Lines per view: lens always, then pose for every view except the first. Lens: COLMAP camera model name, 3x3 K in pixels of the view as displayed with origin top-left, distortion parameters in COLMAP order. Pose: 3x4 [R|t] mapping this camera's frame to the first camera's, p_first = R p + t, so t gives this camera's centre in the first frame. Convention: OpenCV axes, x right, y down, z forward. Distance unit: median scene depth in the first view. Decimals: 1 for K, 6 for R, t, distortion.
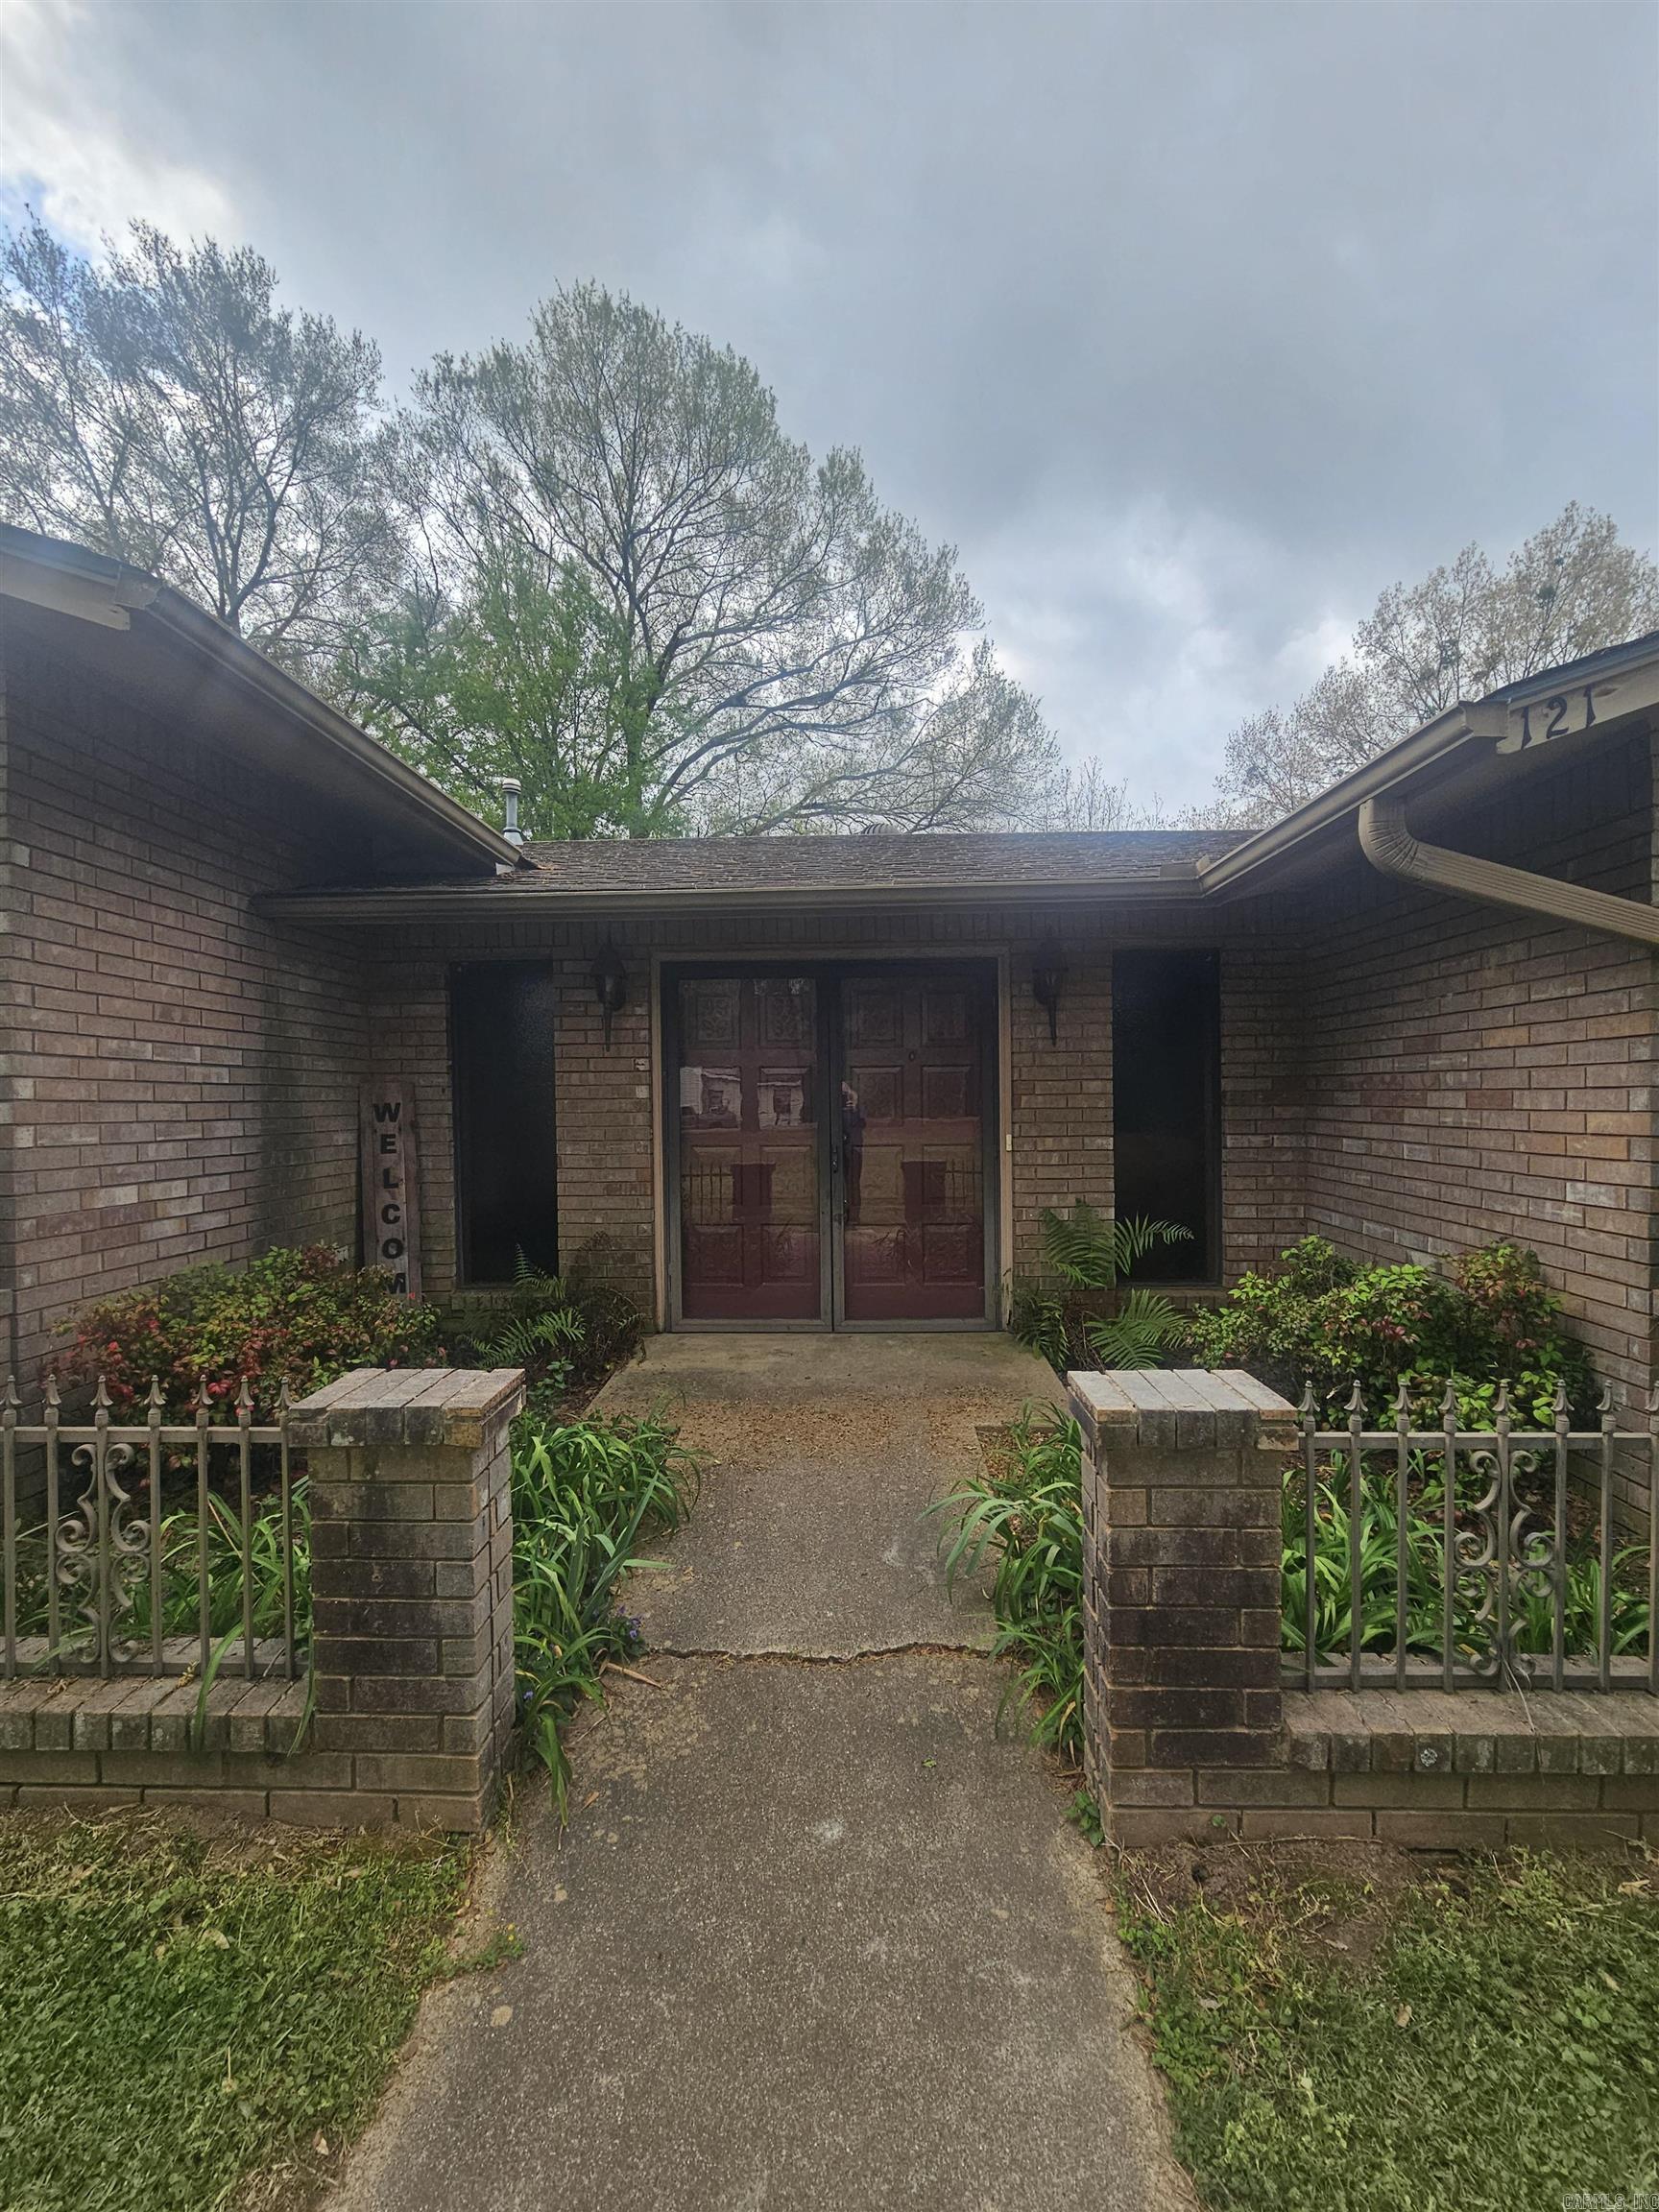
lens RADIAL K [[934.5, 0, 829.5], [0, 934.5, 1106.0], [0, 0, 1]] dist [-0.000749, 0.000095]
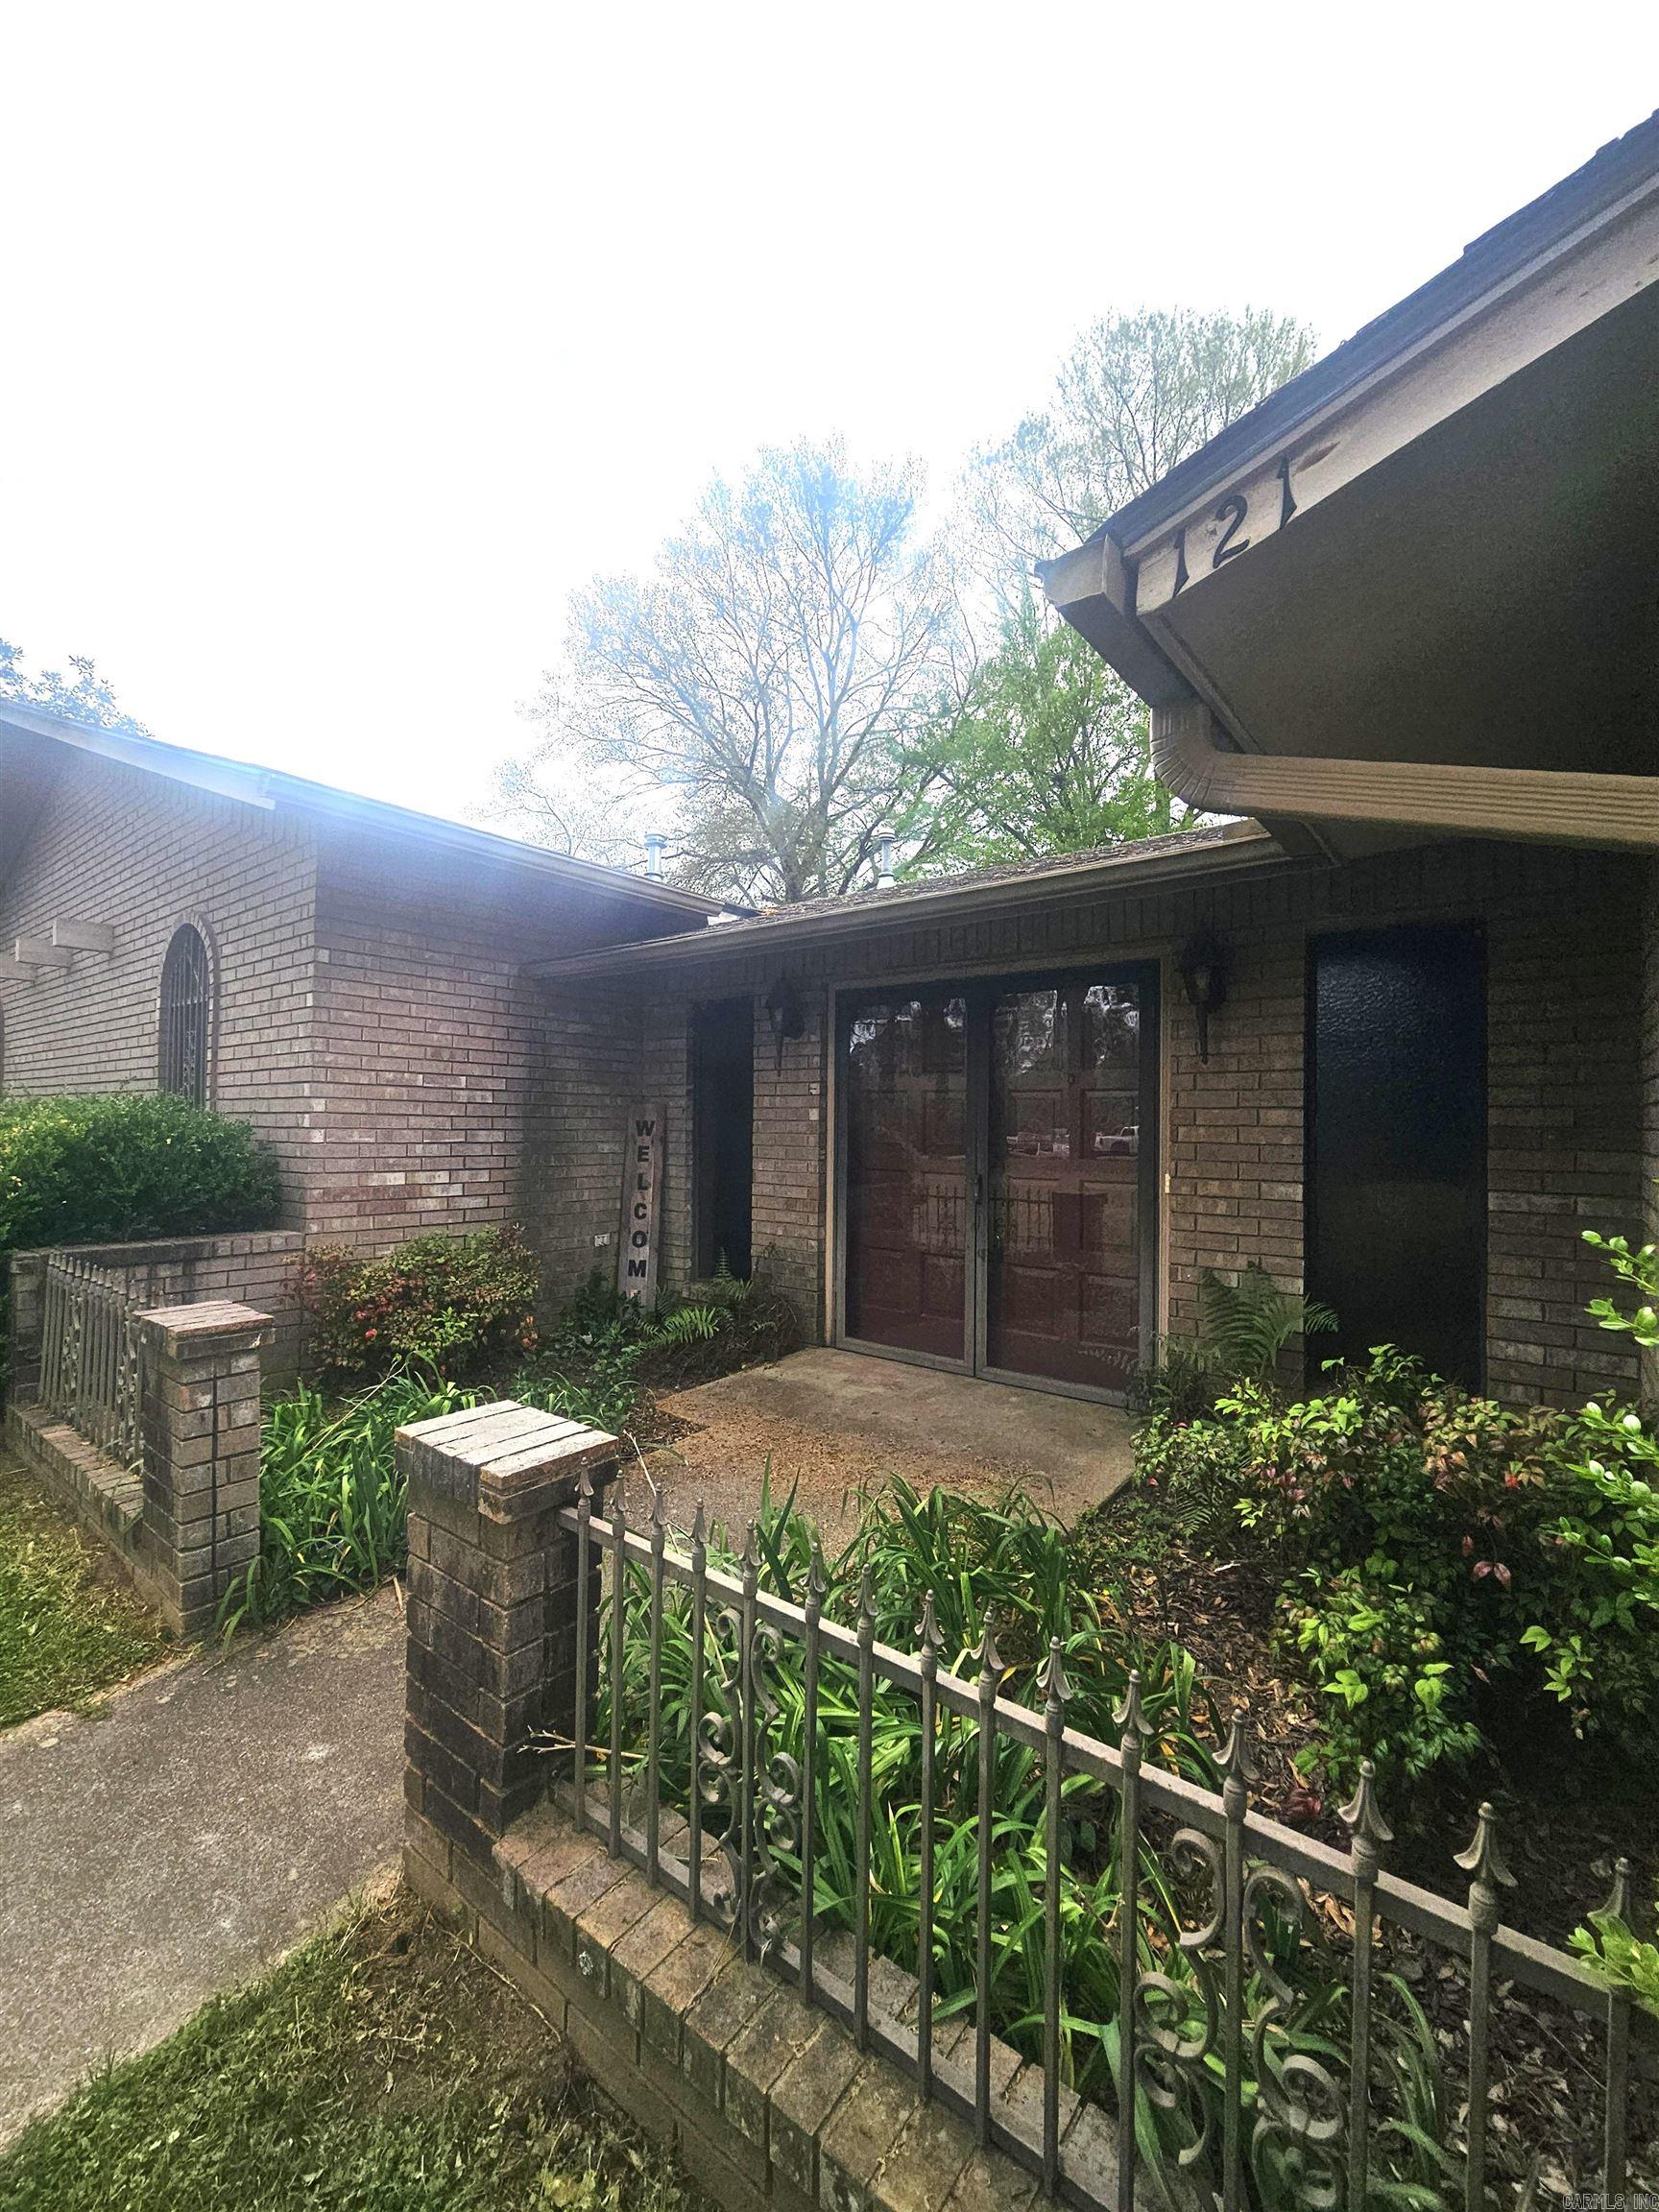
lens RADIAL K [[934.5, 0, 829.5], [0, 934.5, 1106.0], [0, 0, 1]] dist [-0.000749, 0.000095]
pose [[0.792961, 0.009649, -0.609196, 0.474328], [-0.025822, 0.999508, -0.017780, -0.006813], [0.608725, 0.029830, 0.792820, 0.177313]]
